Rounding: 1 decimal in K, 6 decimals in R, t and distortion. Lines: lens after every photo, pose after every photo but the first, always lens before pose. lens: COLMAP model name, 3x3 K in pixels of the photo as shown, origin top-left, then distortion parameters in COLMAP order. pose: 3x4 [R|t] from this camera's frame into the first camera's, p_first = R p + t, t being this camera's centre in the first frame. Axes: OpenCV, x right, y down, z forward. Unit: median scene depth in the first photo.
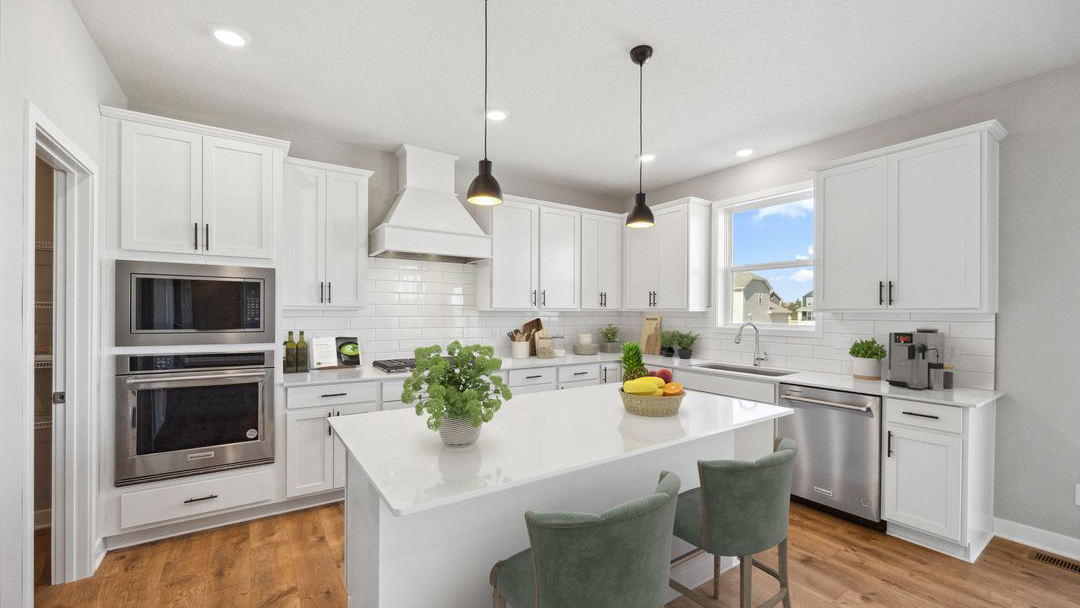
lens RADIAL K [[436.4, 0, 540.4], [0, 436.4, 312.0], [0, 0, 1]] dist [-0.000307, -0.000011]
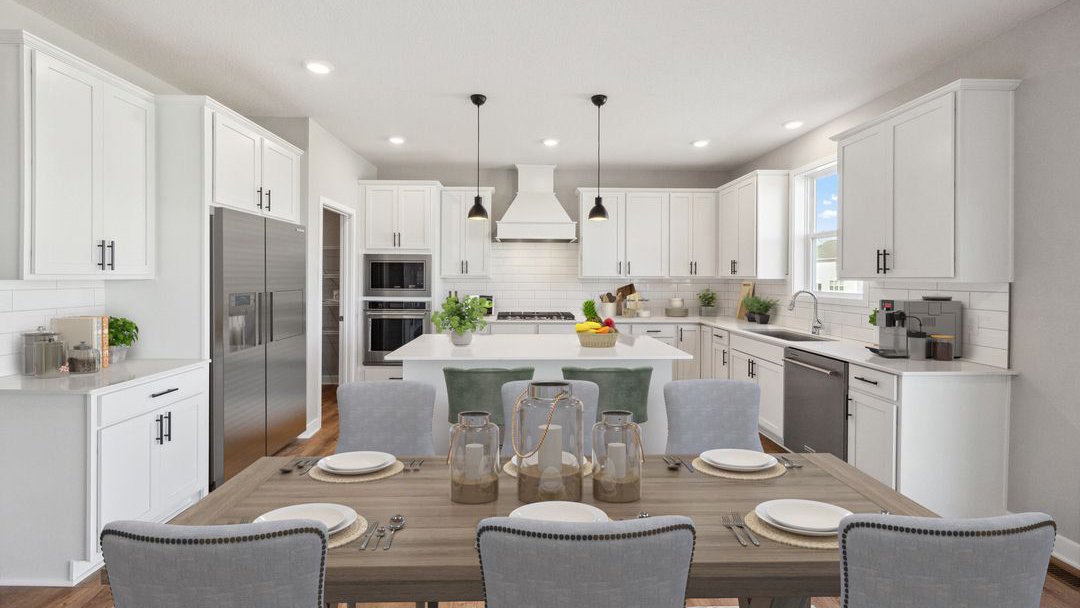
lens RADIAL K [[439.4, 0, 537.0], [0, 439.4, 275.3], [0, 0, 1]] dist [0.000259, -0.000074]
pose [[0.851429, -0.004697, -0.524449, 0.578623], [0.000562, 0.999967, -0.008043, -0.001749], [0.524470, 0.006554, 0.851404, -0.238643]]
